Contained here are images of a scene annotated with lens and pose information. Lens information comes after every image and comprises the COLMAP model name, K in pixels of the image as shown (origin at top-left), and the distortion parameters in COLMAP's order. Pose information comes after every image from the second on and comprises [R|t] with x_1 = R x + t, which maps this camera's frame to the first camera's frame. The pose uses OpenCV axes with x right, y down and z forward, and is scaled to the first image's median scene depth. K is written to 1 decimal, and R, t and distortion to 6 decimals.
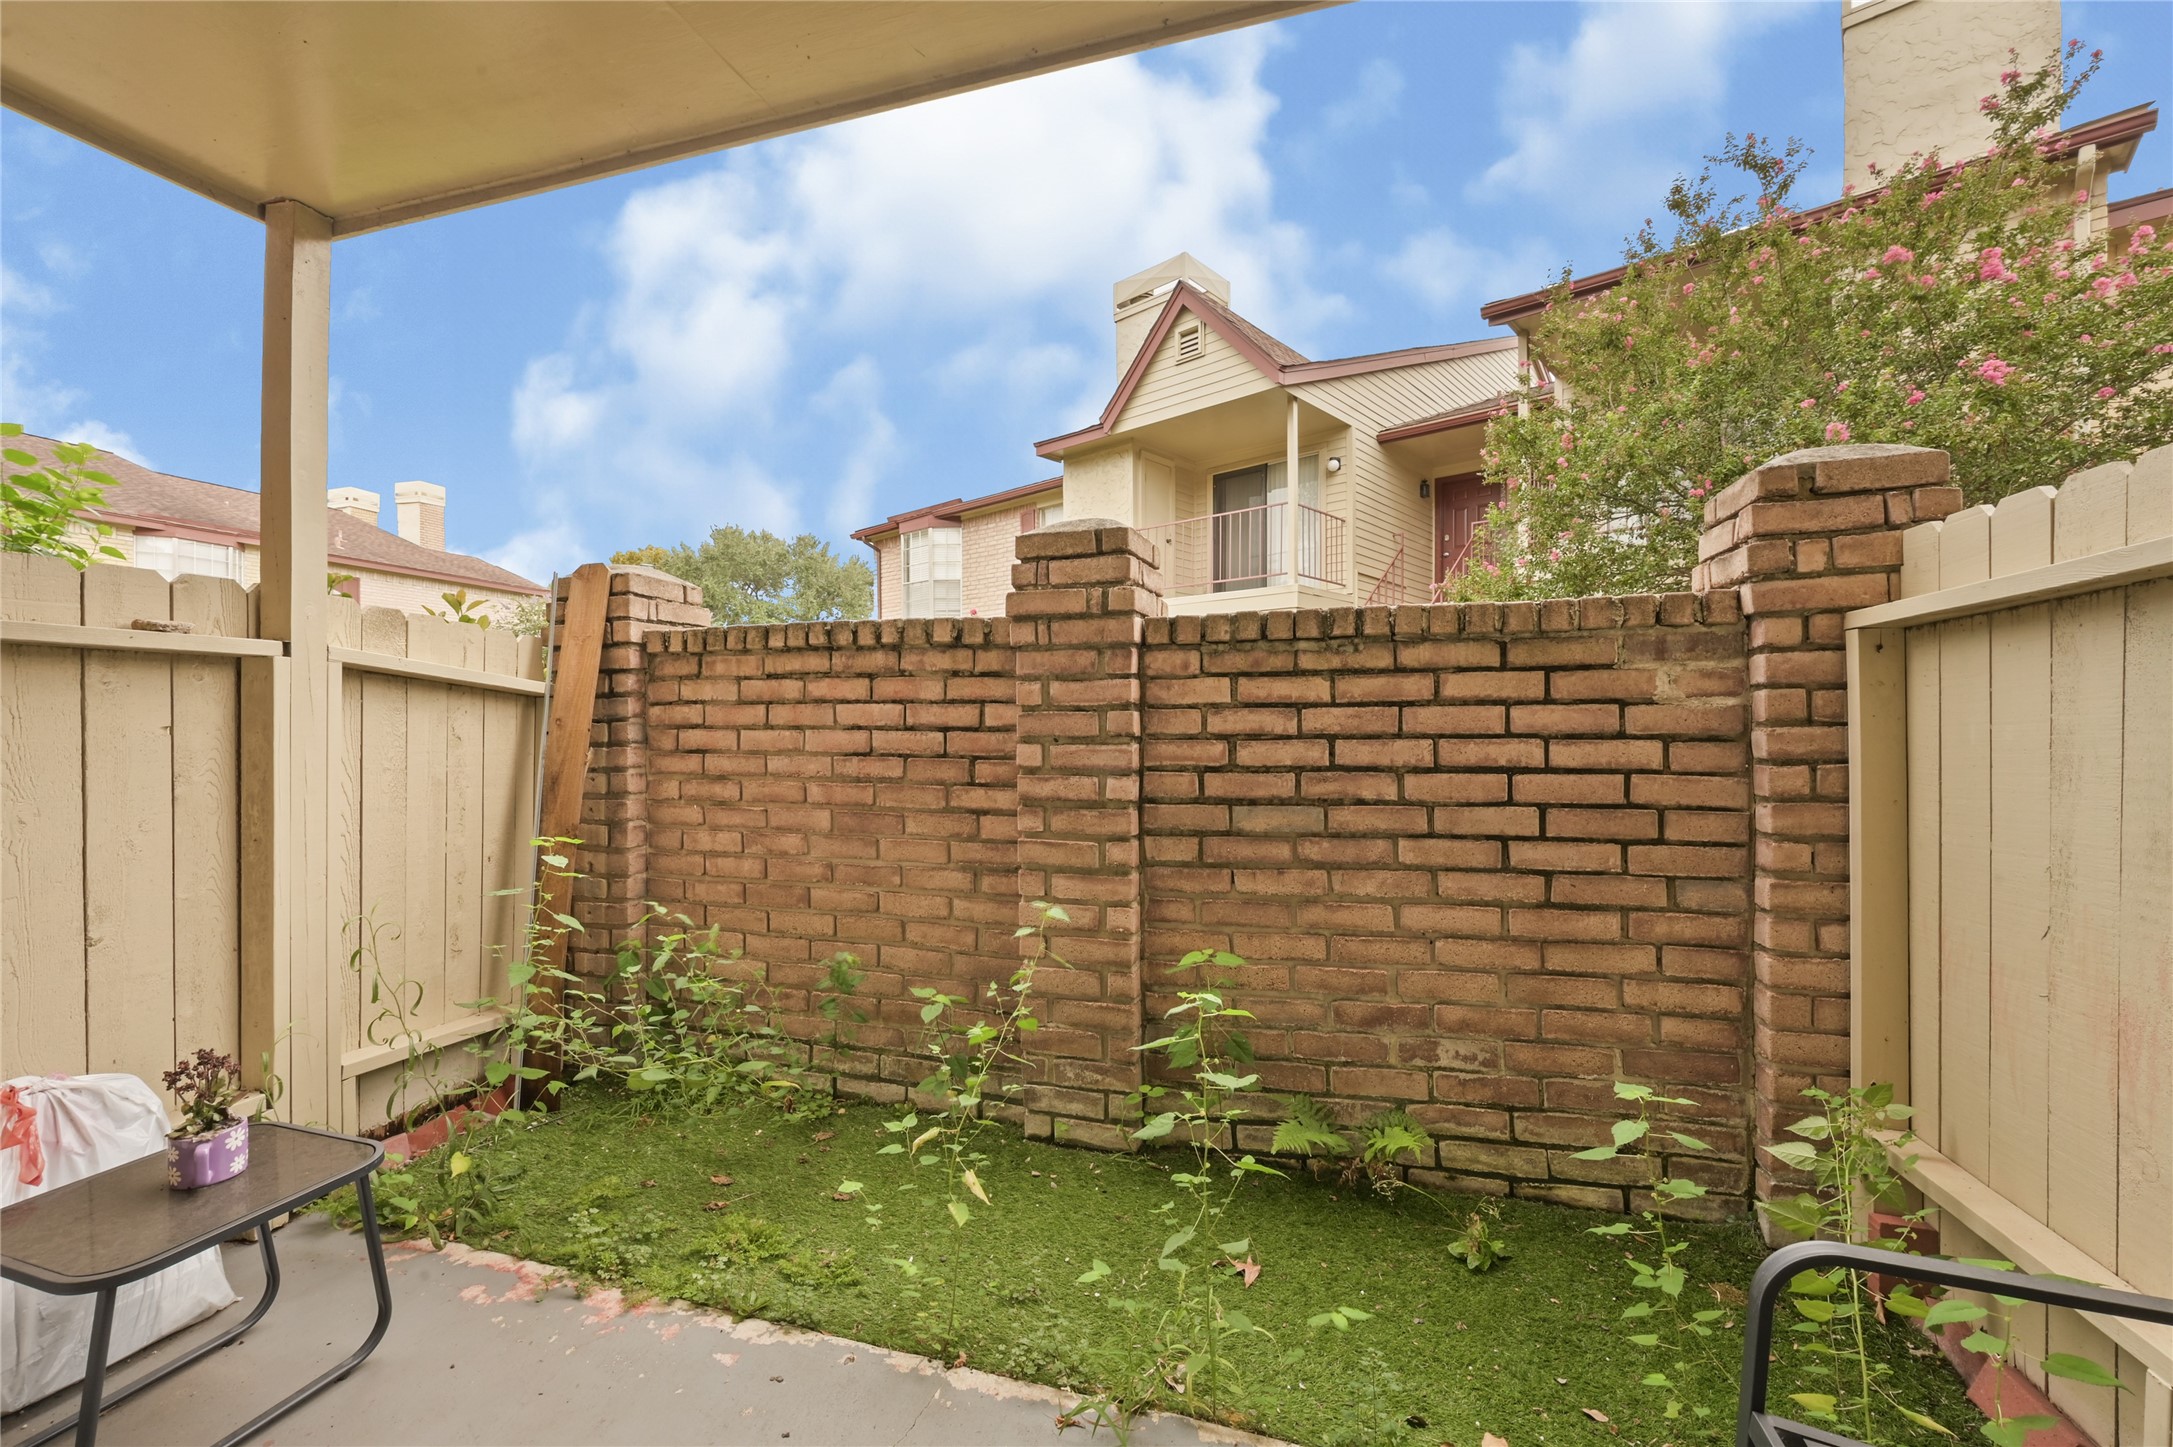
lens RADIAL K [[877.3, 0, 1086.9], [0, 877.3, 720.9], [0, 0, 1]] dist [0.000779, -0.000169]
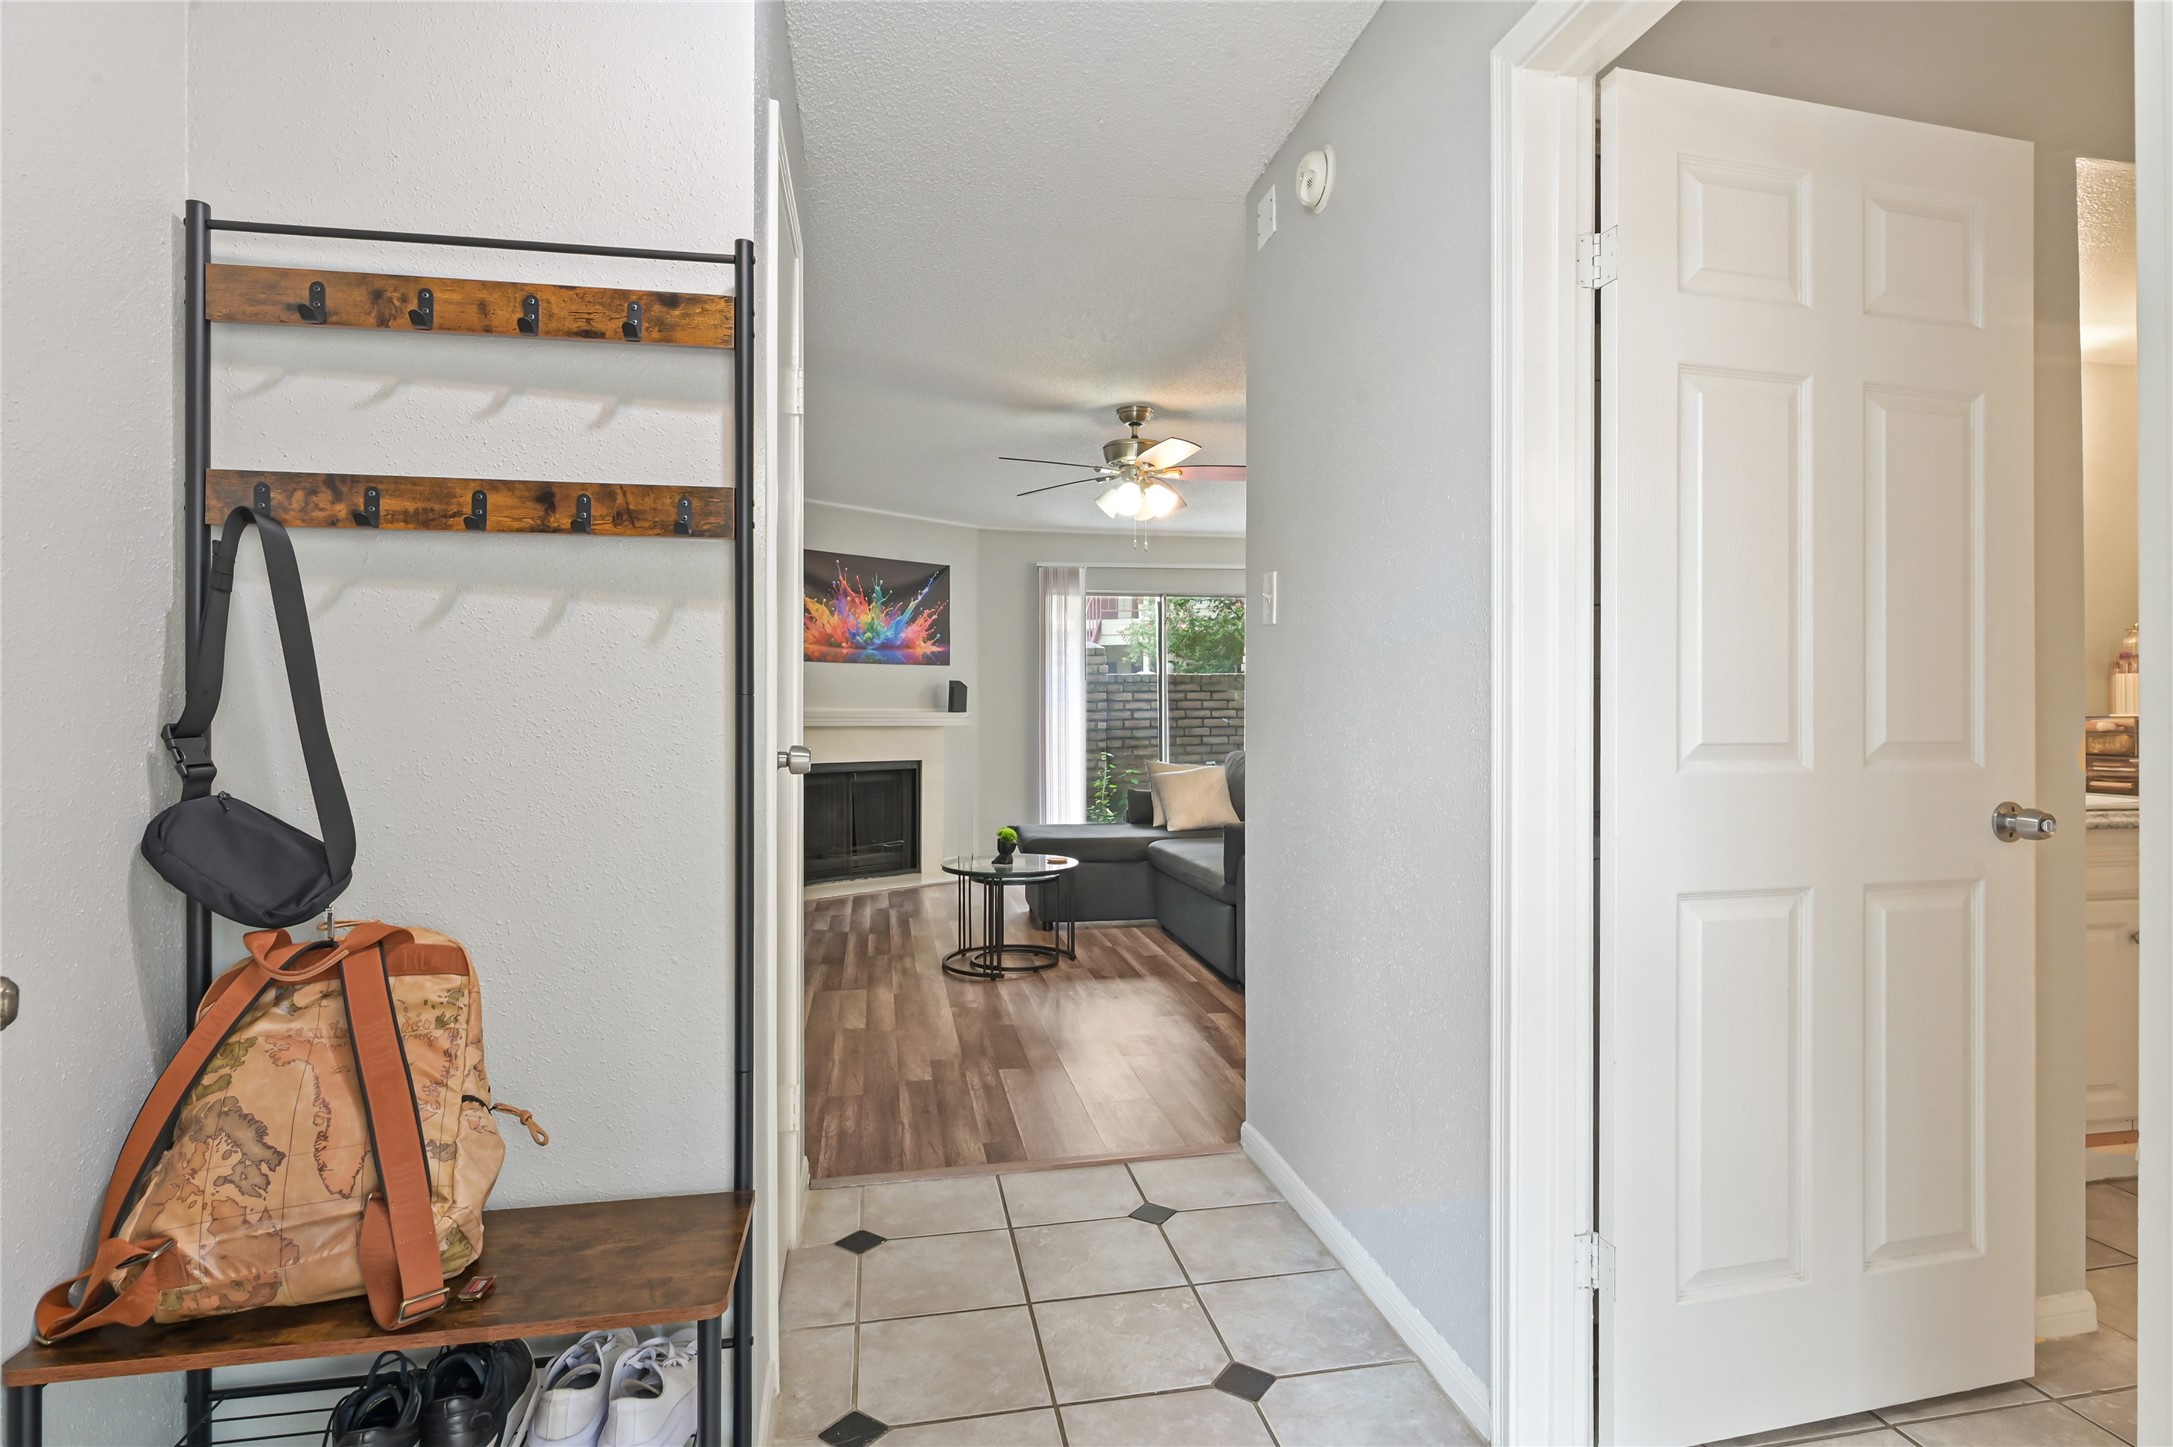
lens RADIAL K [[1114.3, 0, 1082.2], [0, 1114.3, 713.0], [0, 0, 1]] dist [-0.017789, -0.000278]
pose [[0.884063, -0.004019, 0.467351, -2.046560], [0.005174, 0.999986, -0.001188, 0.034397], [-0.467340, 0.003469, 0.884071, -2.769344]]
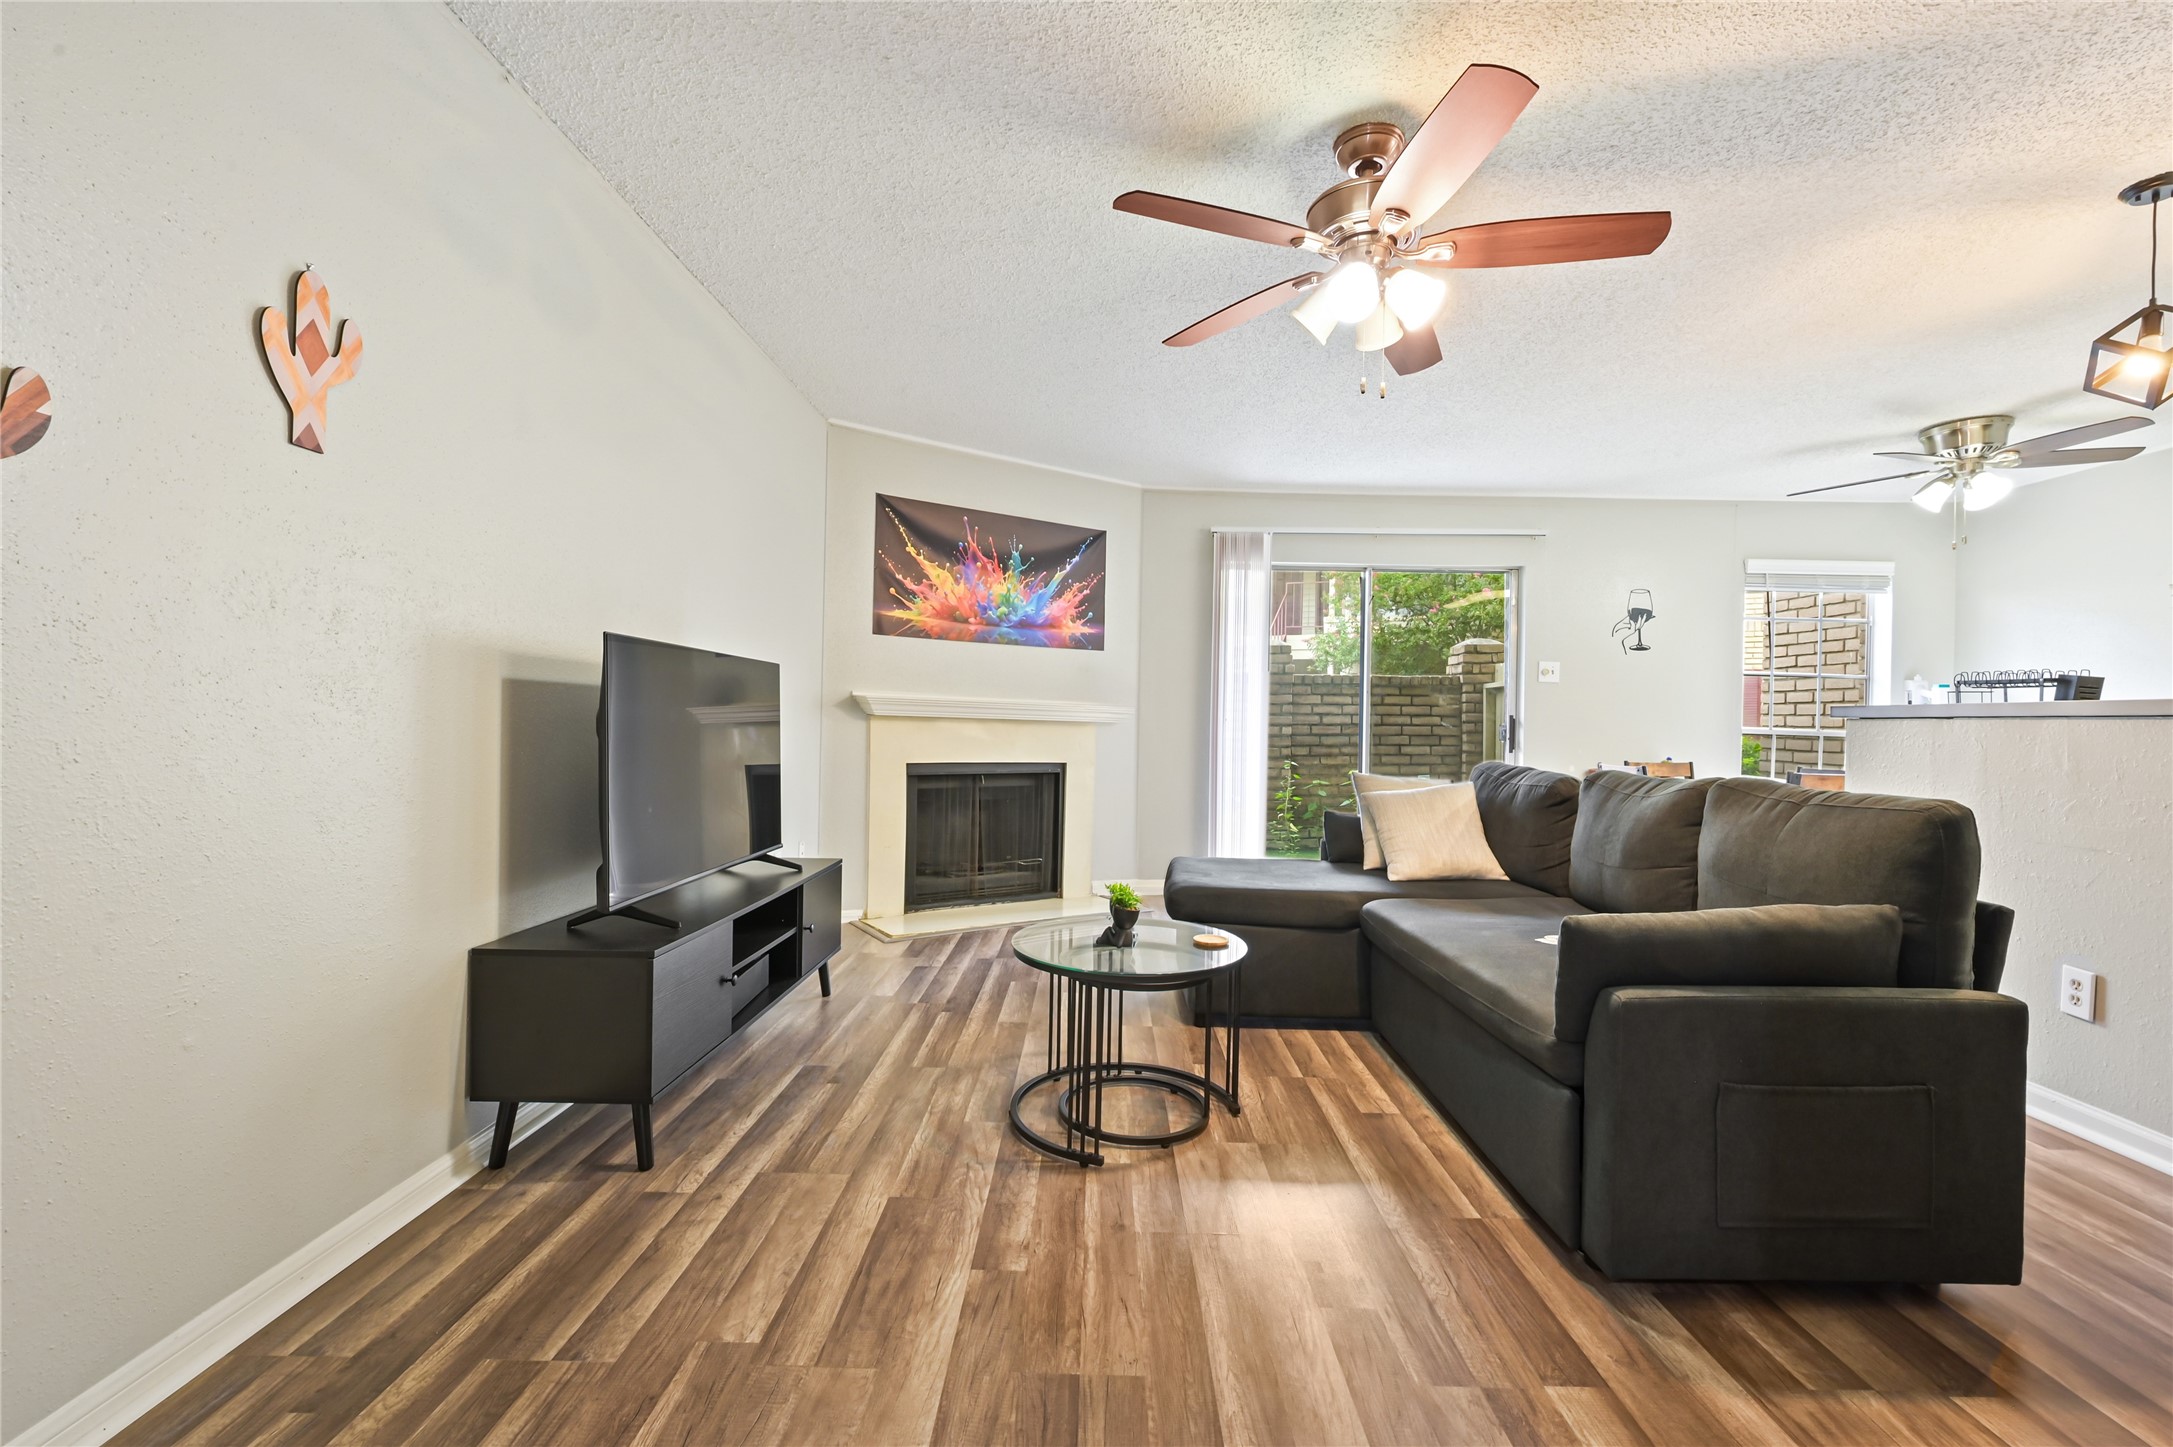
lens RADIAL K [[906.5, 0, 1086.1], [0, 906.5, 722.3], [0, 0, 1]] dist [-0.000359, 0.000533]
pose [[0.958112, 0.017787, 0.285841, -1.557513], [-0.017434, 0.999841, -0.003778, 0.073042], [-0.285862, -0.001364, 0.958270, -1.858657]]
